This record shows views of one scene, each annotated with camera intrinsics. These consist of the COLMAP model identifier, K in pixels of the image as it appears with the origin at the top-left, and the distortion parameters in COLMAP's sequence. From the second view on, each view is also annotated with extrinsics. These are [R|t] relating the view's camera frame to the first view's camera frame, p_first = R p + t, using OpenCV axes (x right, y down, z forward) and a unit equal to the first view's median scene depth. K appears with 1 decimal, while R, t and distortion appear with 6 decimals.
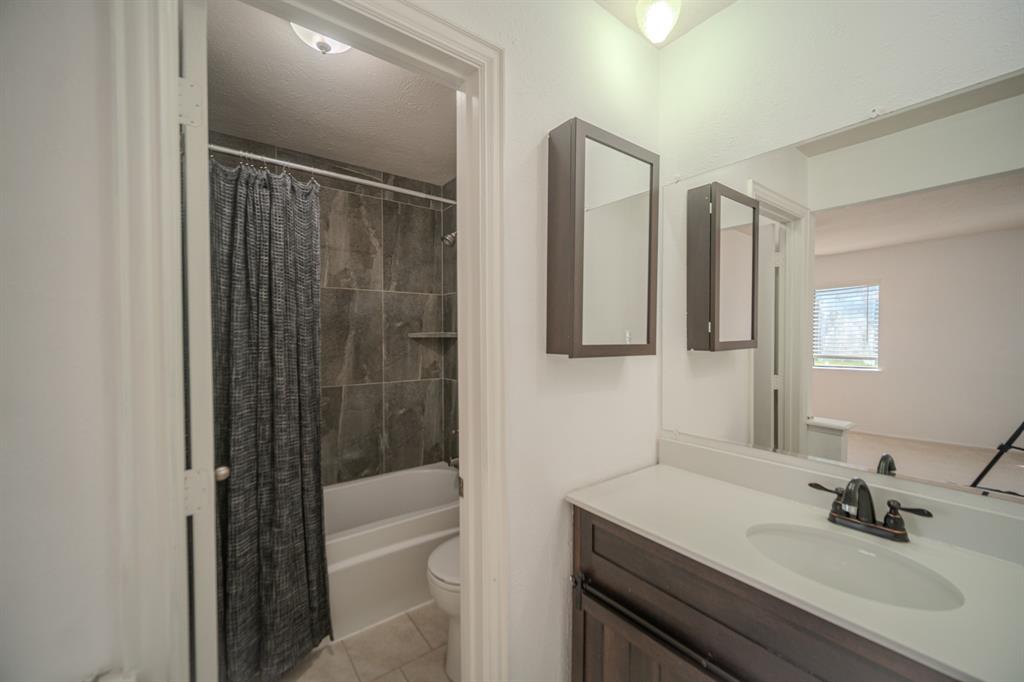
lens RADIAL K [[408.5, 0, 512.0], [0, 408.5, 341.0], [0, 0, 1]] dist [0.001196, -0.000297]
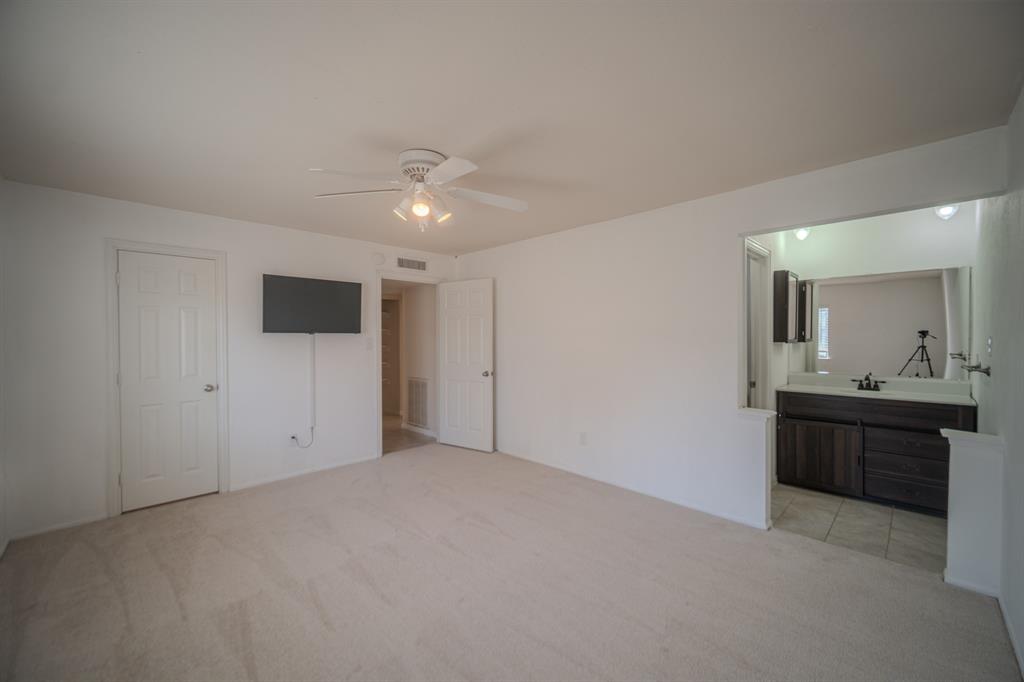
lens RADIAL K [[408.5, 0, 512.0], [0, 408.5, 341.0], [0, 0, 1]] dist [0.001196, -0.000297]
pose [[0.989378, -0.004744, 0.145291, -1.822973], [0.006063, 0.999944, -0.008642, 0.028652], [-0.145242, 0.009431, 0.989351, -1.391771]]
